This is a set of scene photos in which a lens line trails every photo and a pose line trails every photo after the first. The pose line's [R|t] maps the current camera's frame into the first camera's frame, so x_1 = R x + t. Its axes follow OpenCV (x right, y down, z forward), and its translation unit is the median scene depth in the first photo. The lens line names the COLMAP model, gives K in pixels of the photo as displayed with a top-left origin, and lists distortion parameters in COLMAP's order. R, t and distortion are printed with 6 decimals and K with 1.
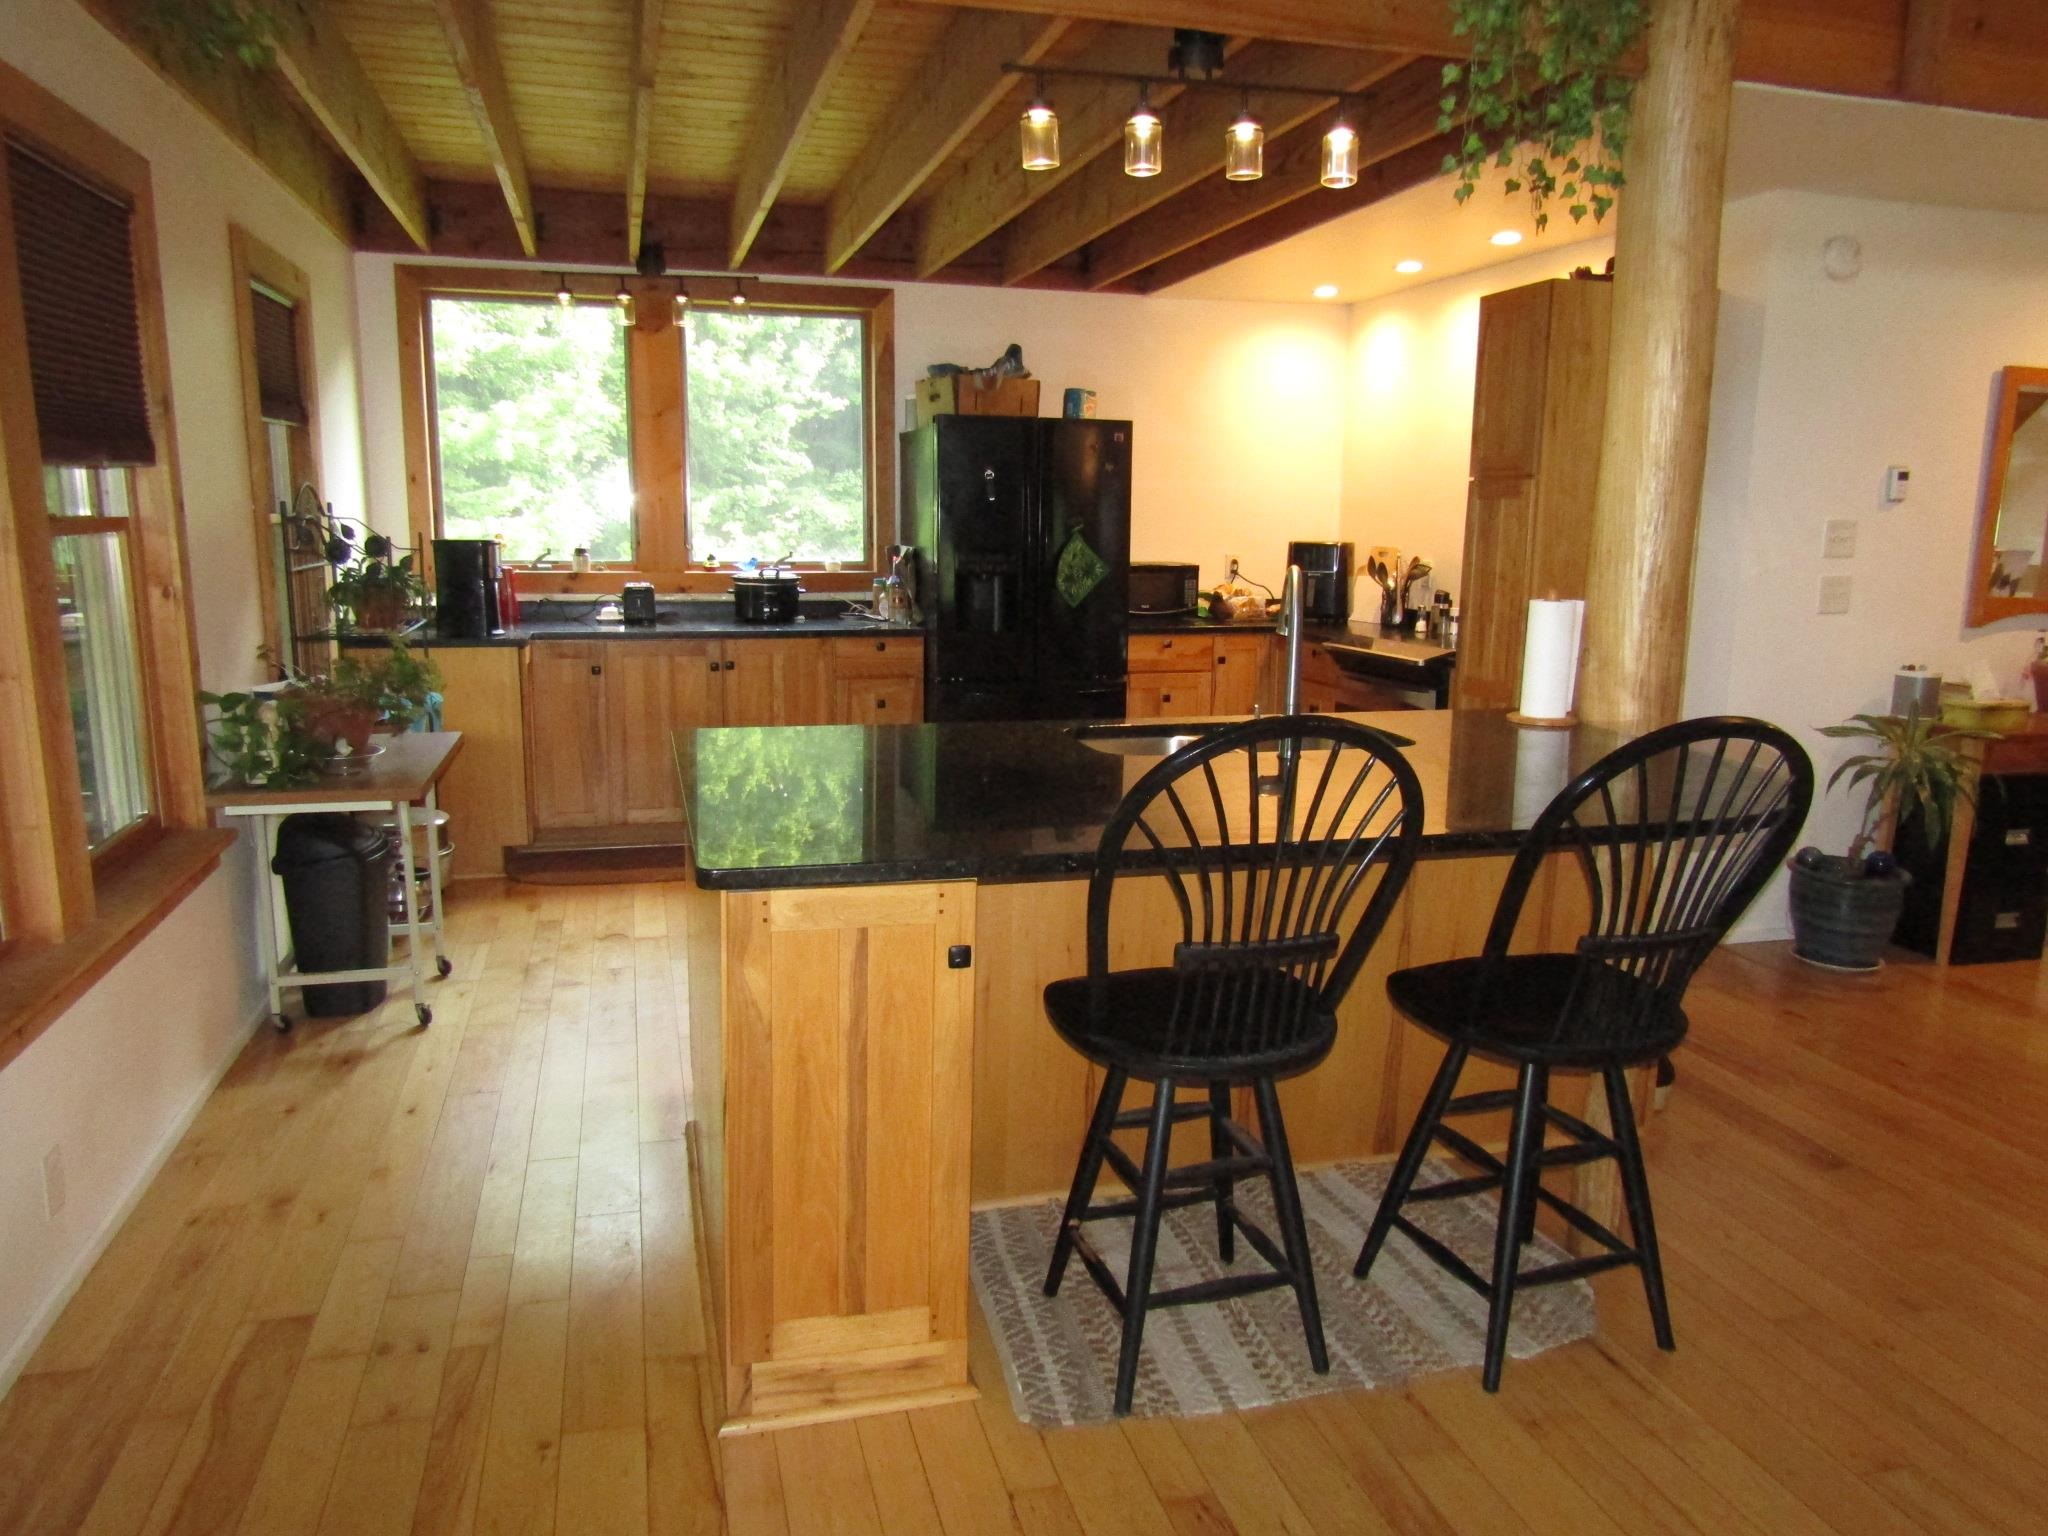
lens RADIAL K [[1458.6, 0, 1015.8], [0, 1458.6, 780.5], [0, 0, 1]] dist [-0.006513, -0.003038]
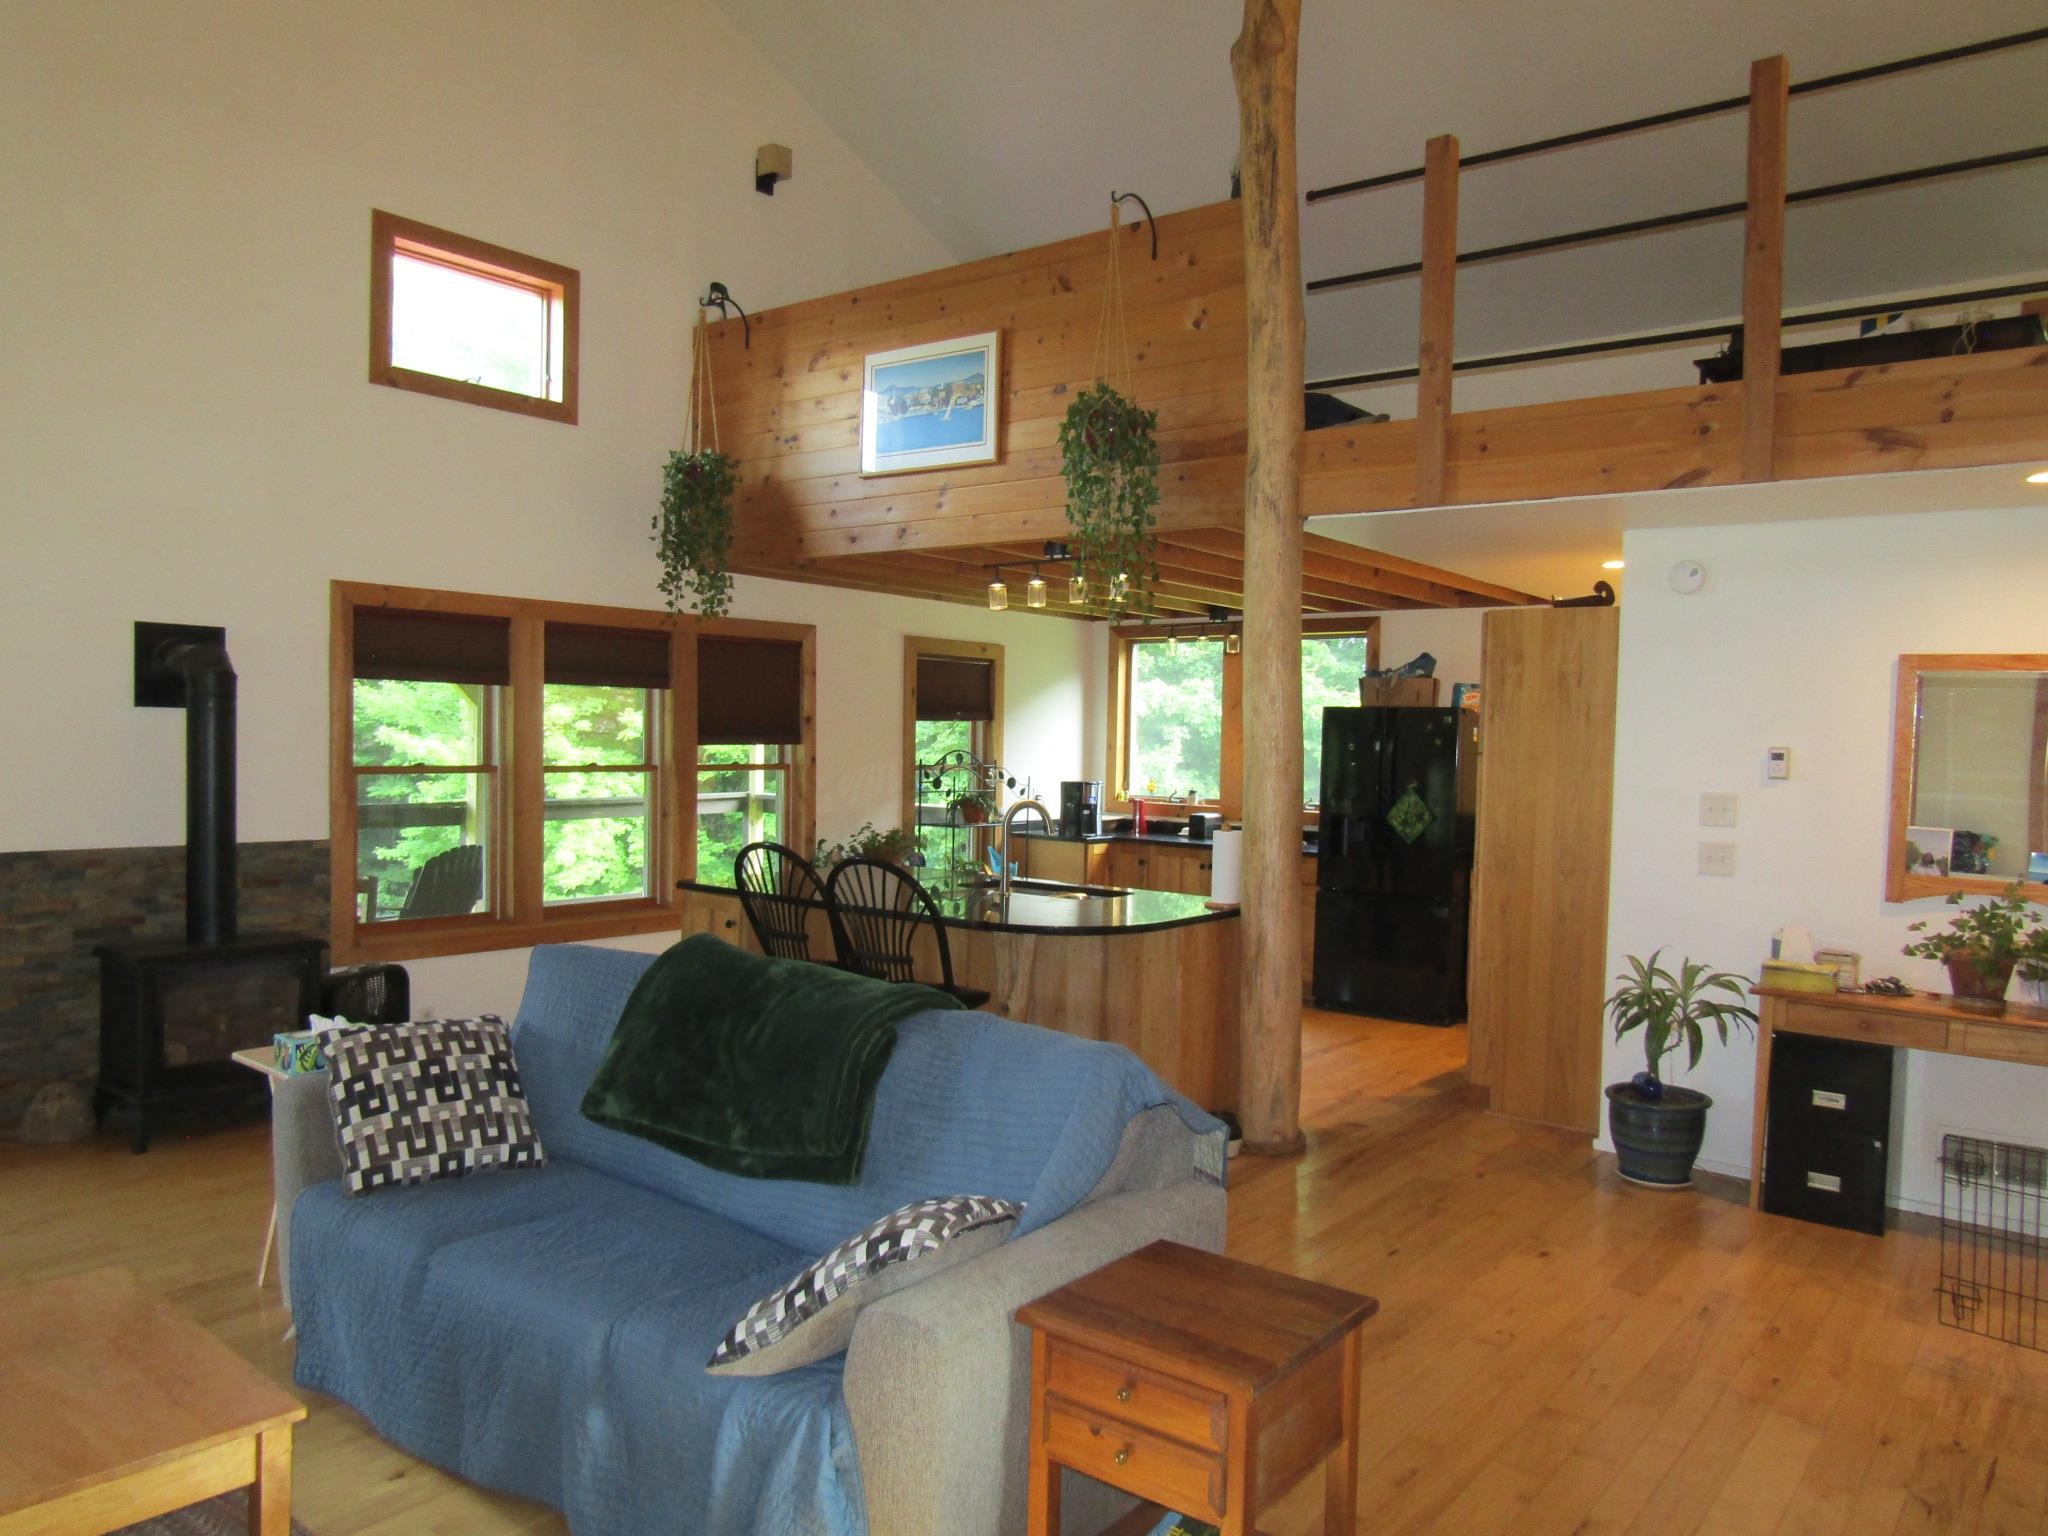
lens RADIAL K [[1458.6, 0, 1024.8], [0, 1458.6, 772.6], [0, 0, 1]] dist [-0.006513, -0.003038]
pose [[0.591103, 0.022216, -0.806290, 0.917103], [-0.166109, 0.981547, -0.094732, 0.002963], [0.789307, 0.189929, 0.583885, -0.081260]]
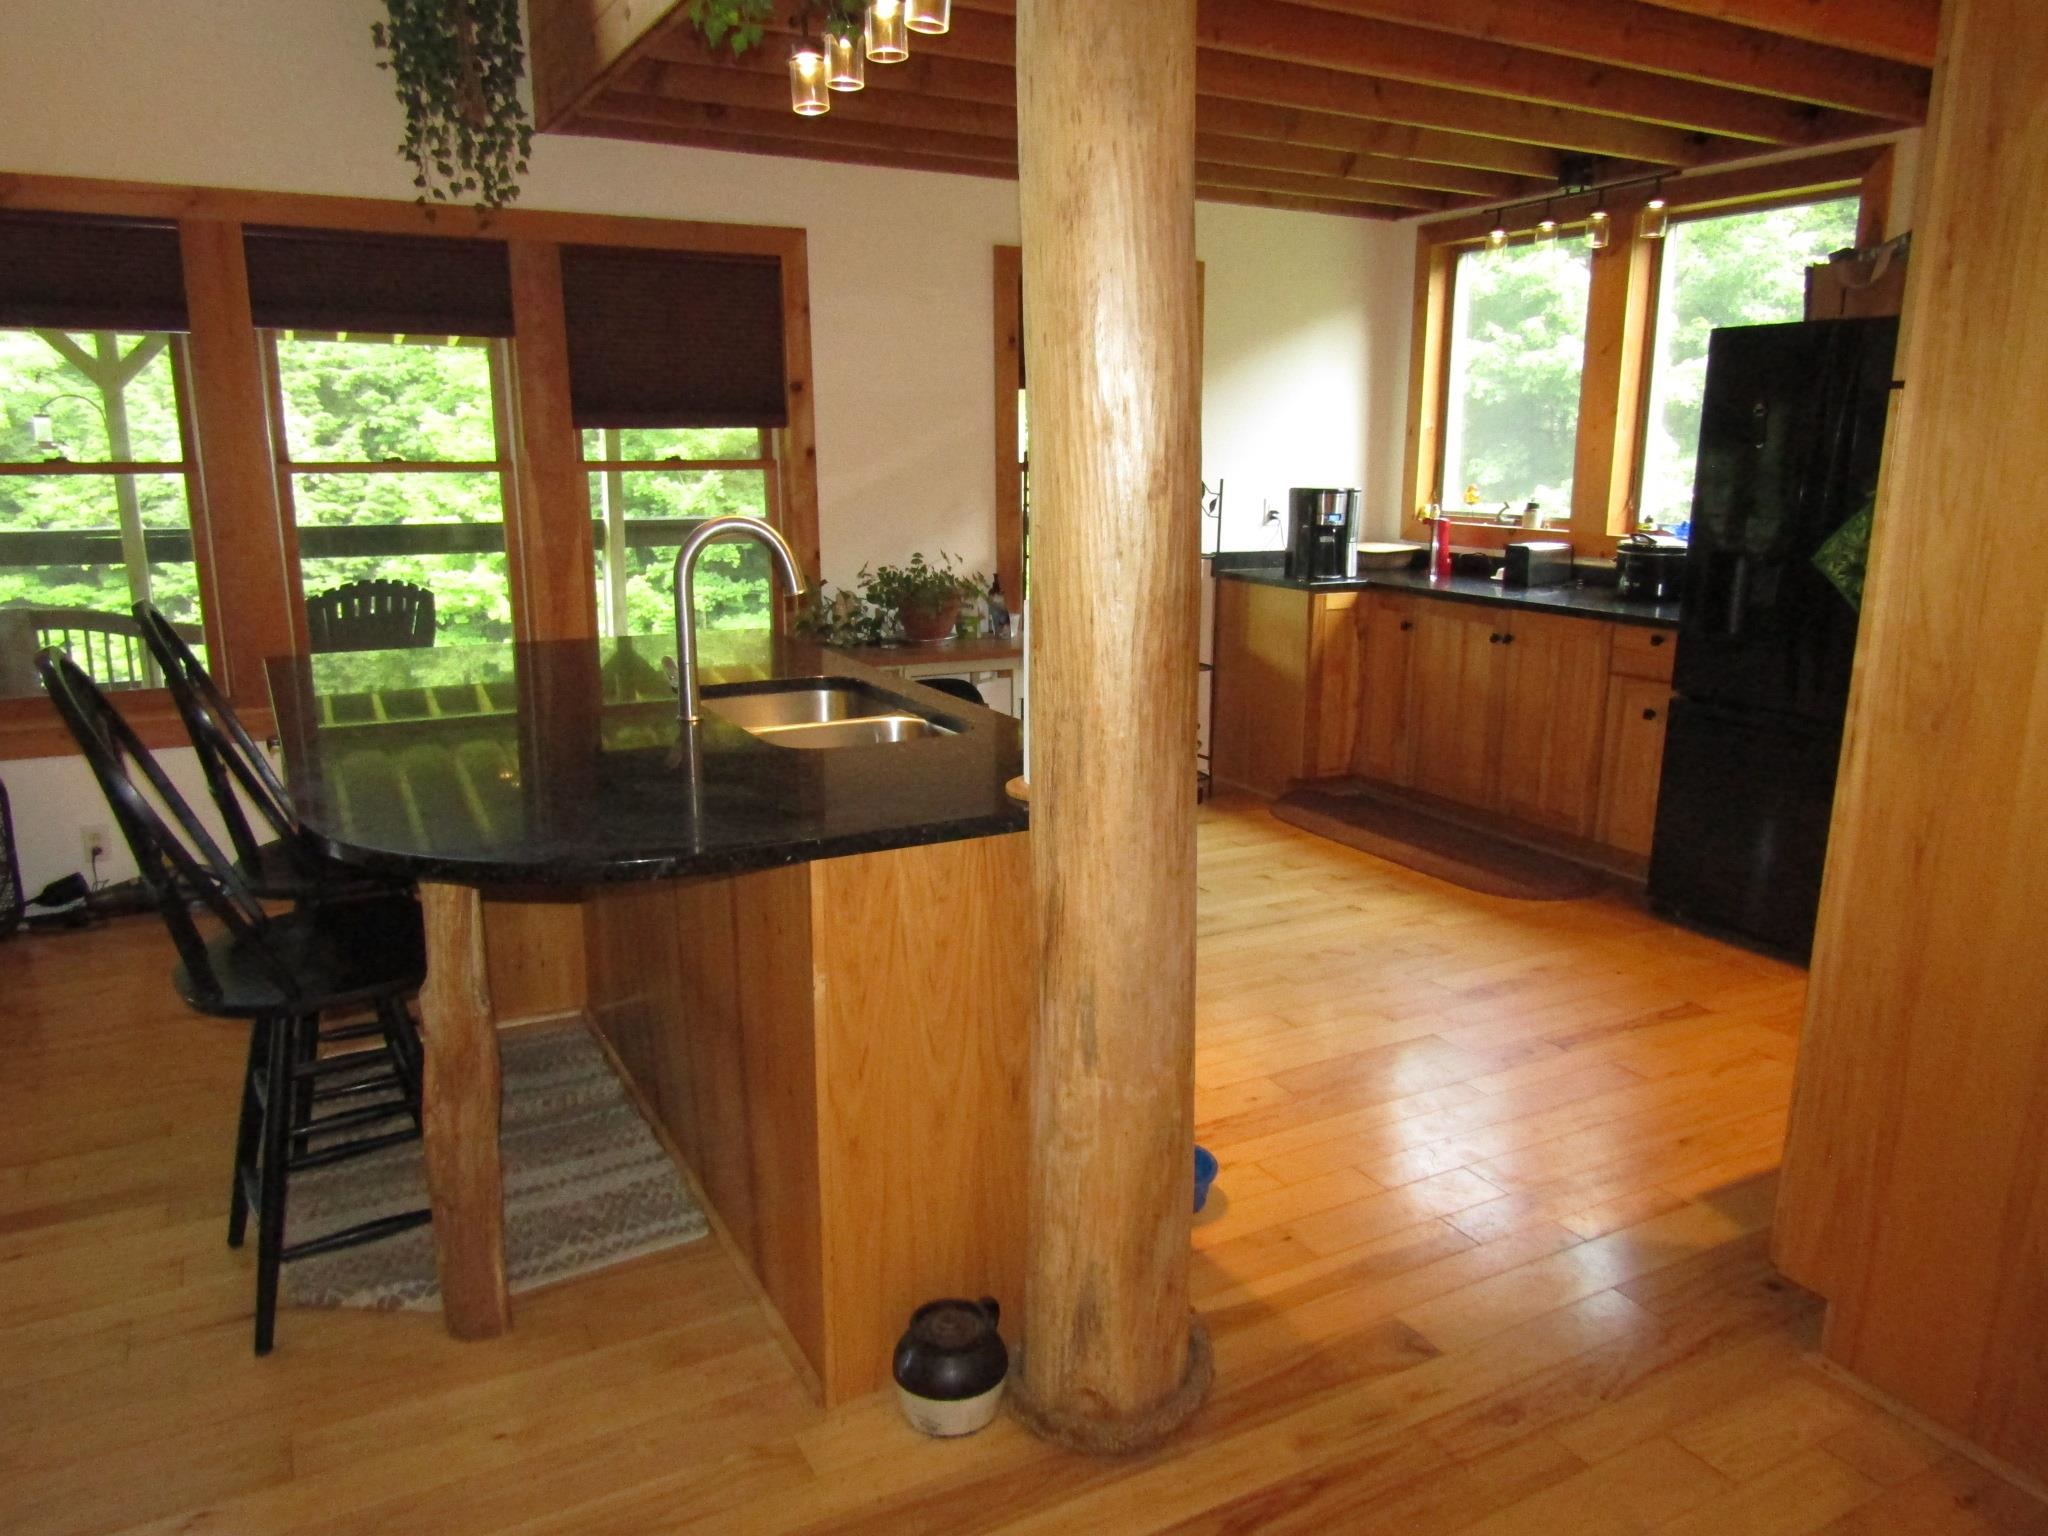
lens RADIAL K [[1458.6, 0, 1022.6], [0, 1458.6, 781.7], [0, 0, 1]] dist [-0.006513, -0.003038]
pose [[0.223221, 0.210905, -0.951678, 0.579318], [-0.184187, 0.967851, 0.171288, -0.089961], [0.957208, 0.137051, 0.254890, 0.496444]]
